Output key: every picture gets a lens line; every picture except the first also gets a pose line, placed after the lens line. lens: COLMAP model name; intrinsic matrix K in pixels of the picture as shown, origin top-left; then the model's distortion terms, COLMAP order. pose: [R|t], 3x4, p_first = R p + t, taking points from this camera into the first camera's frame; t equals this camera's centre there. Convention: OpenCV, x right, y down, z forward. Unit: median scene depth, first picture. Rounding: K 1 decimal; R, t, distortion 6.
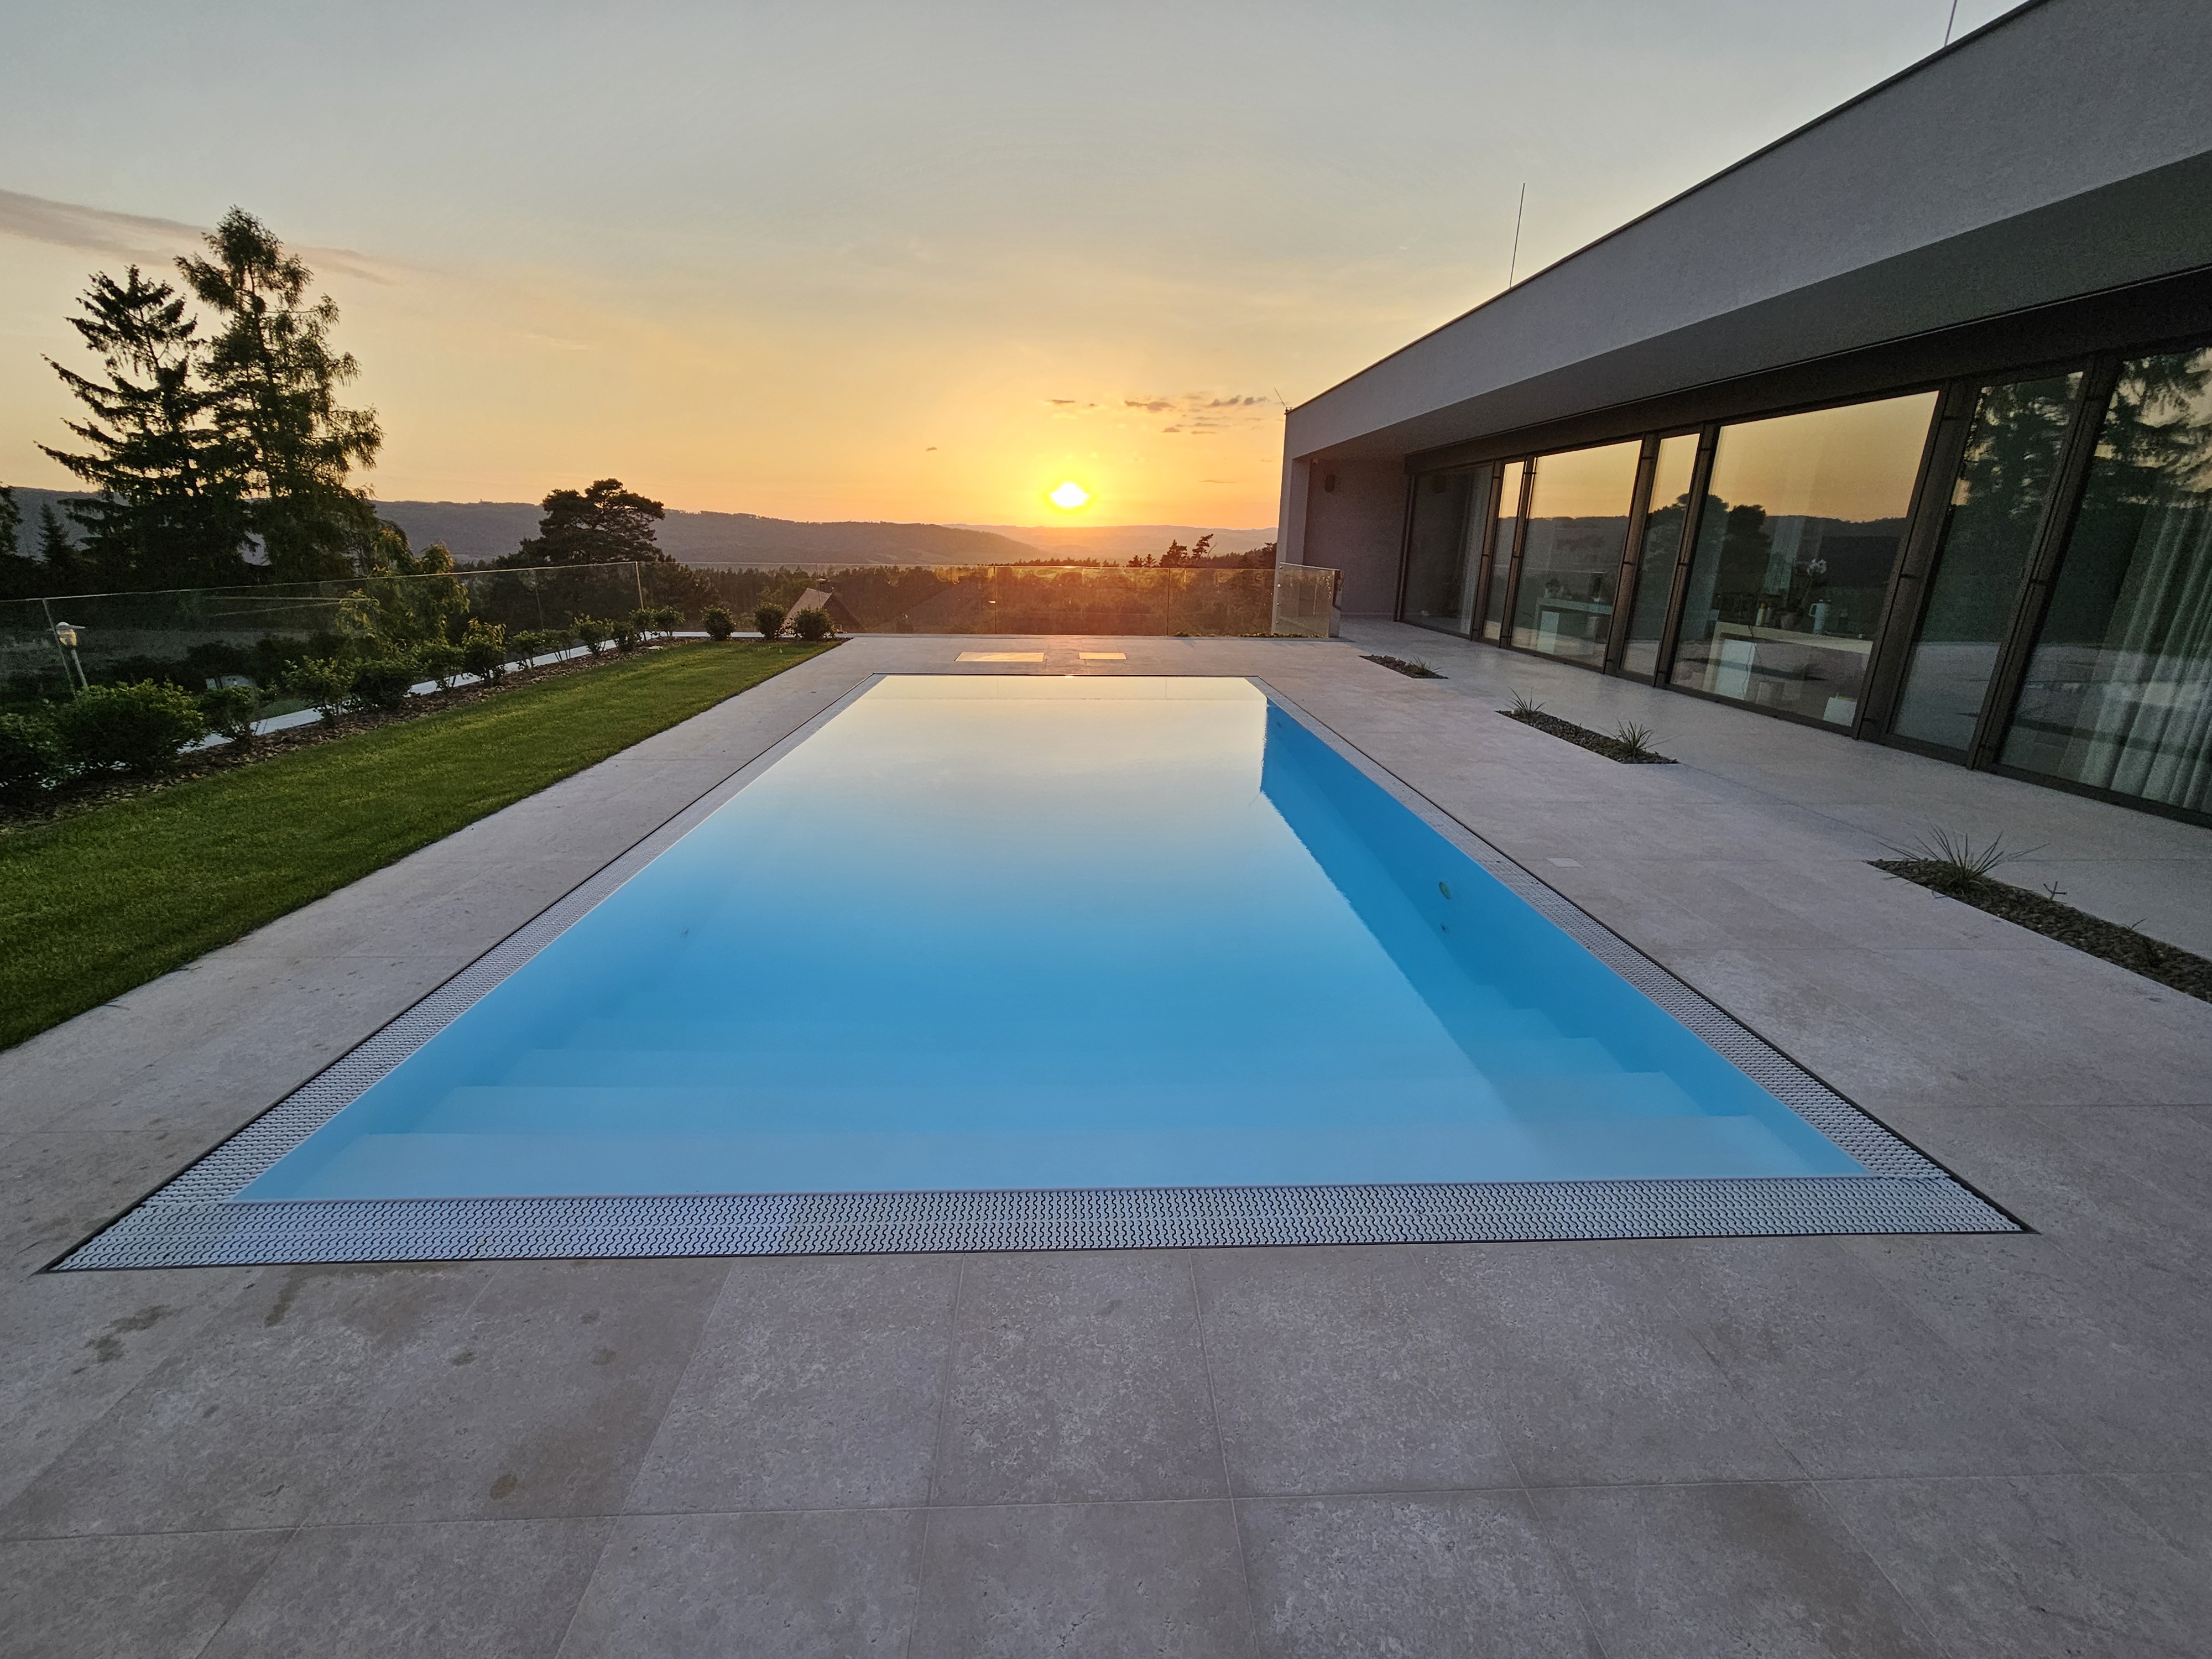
lens RADIAL K [[905.2, 0, 1091.3], [0, 905.2, 831.7], [0, 0, 1]] dist [0.000165, -0.000404]
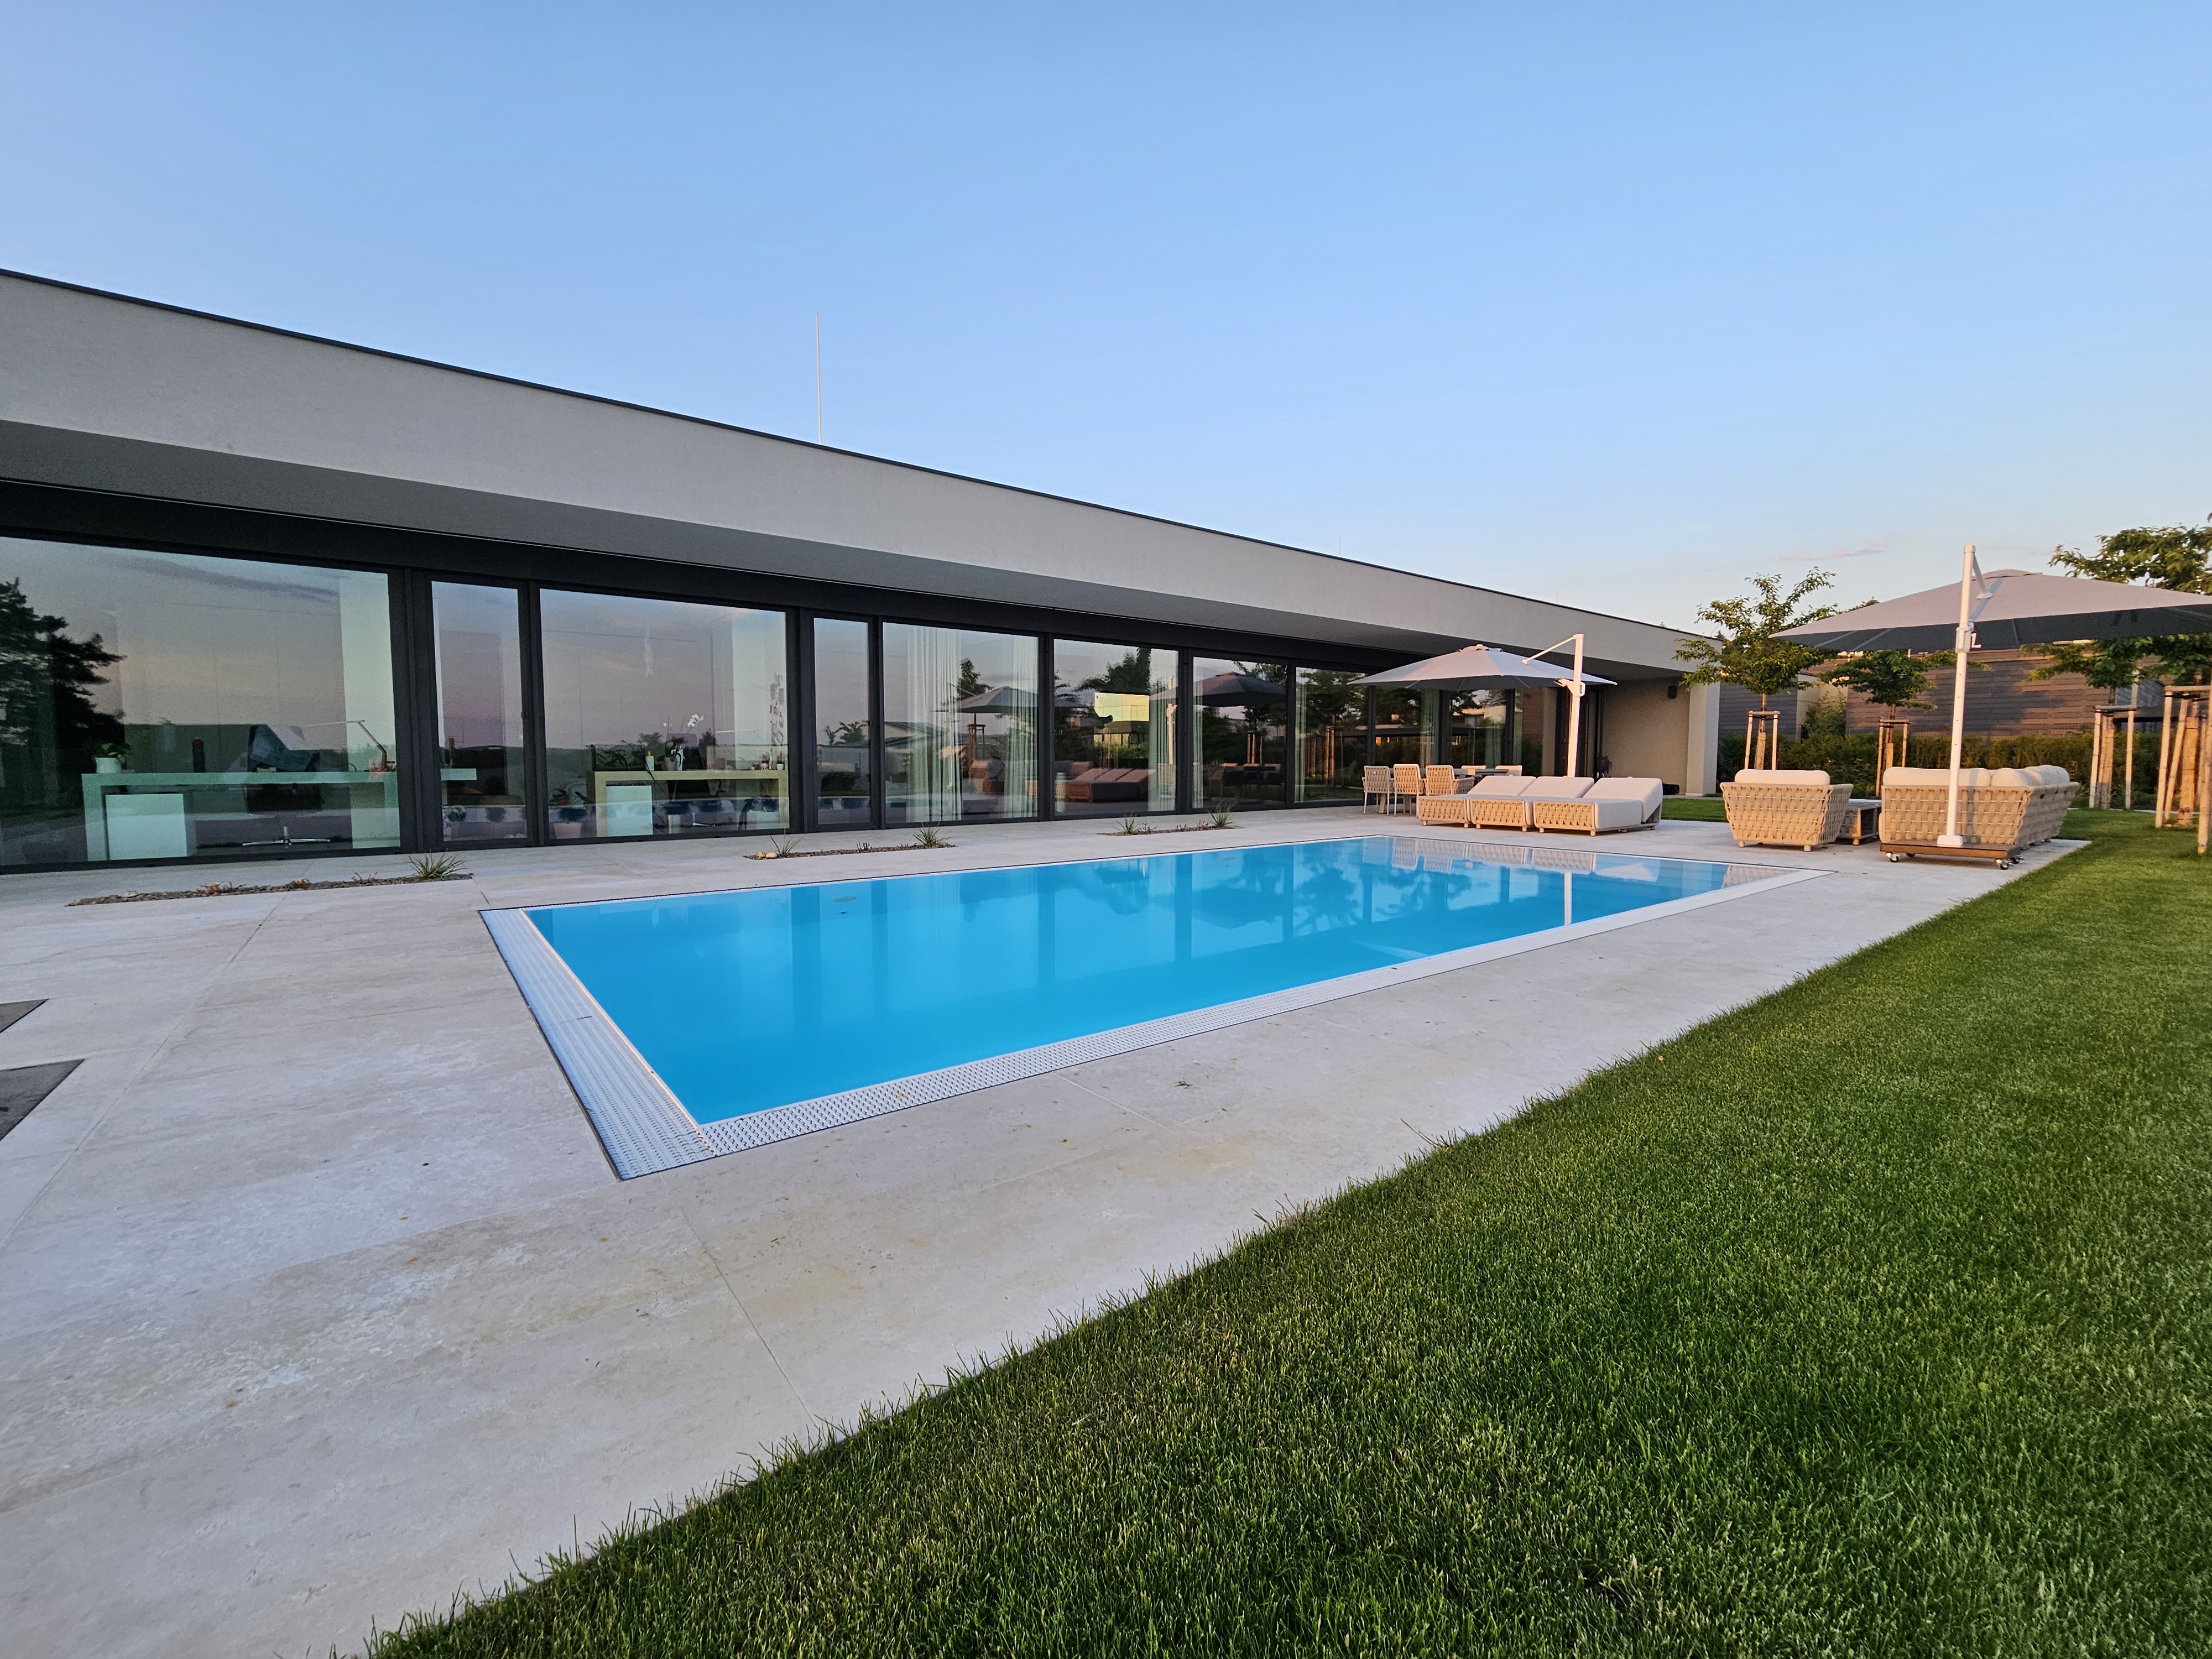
lens RADIAL K [[912.3, 0, 1106.0], [0, 912.3, 829.5], [0, 0, 1]] dist [0.001135, 0.000011]
pose [[-0.588410, -0.072602, 0.805297, -0.068048], [0.241834, 0.934568, 0.260959, -0.040273], [-0.771550, 0.348299, -0.532351, 0.150429]]
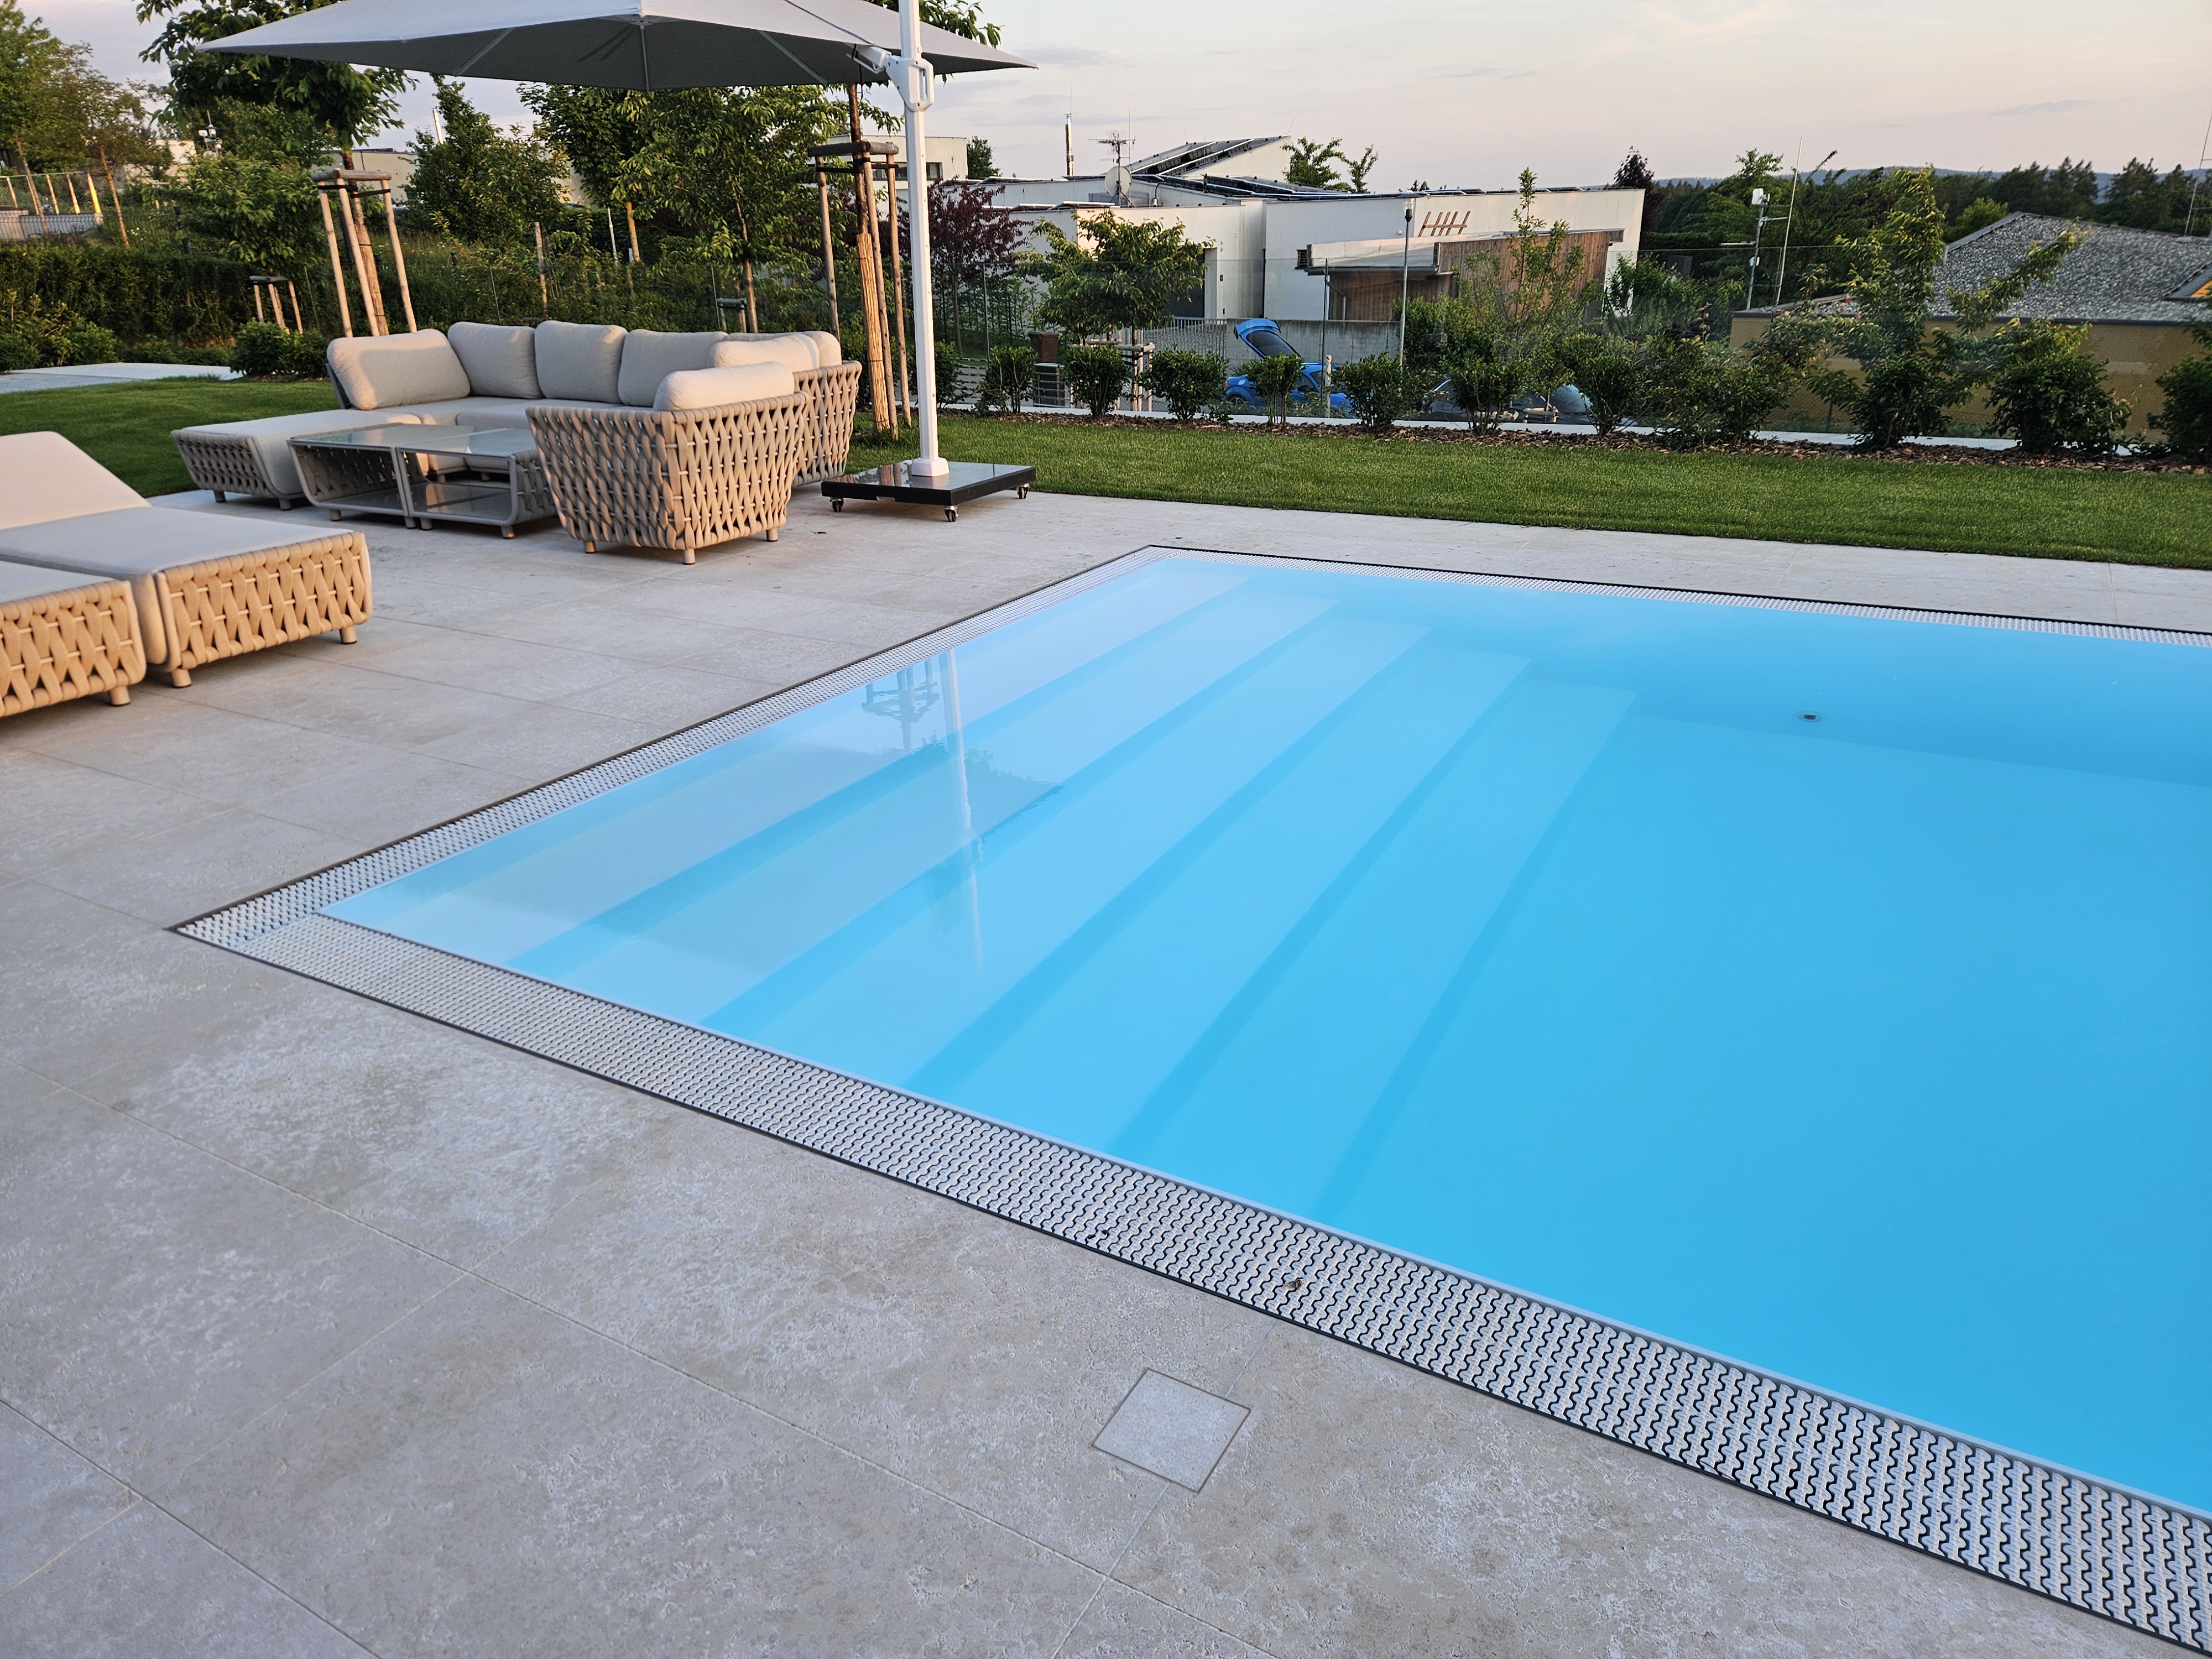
lens RADIAL K [[1436.9, 0, 1117.1], [0, 1436.9, 840.4], [0, 0, 1]] dist [0.072661, -0.056264]
pose [[-0.511044, 0.338546, -0.790076, 0.050665], [-0.245673, 0.823298, 0.511689, -0.018721], [0.823698, 0.455596, -0.337570, 0.067379]]
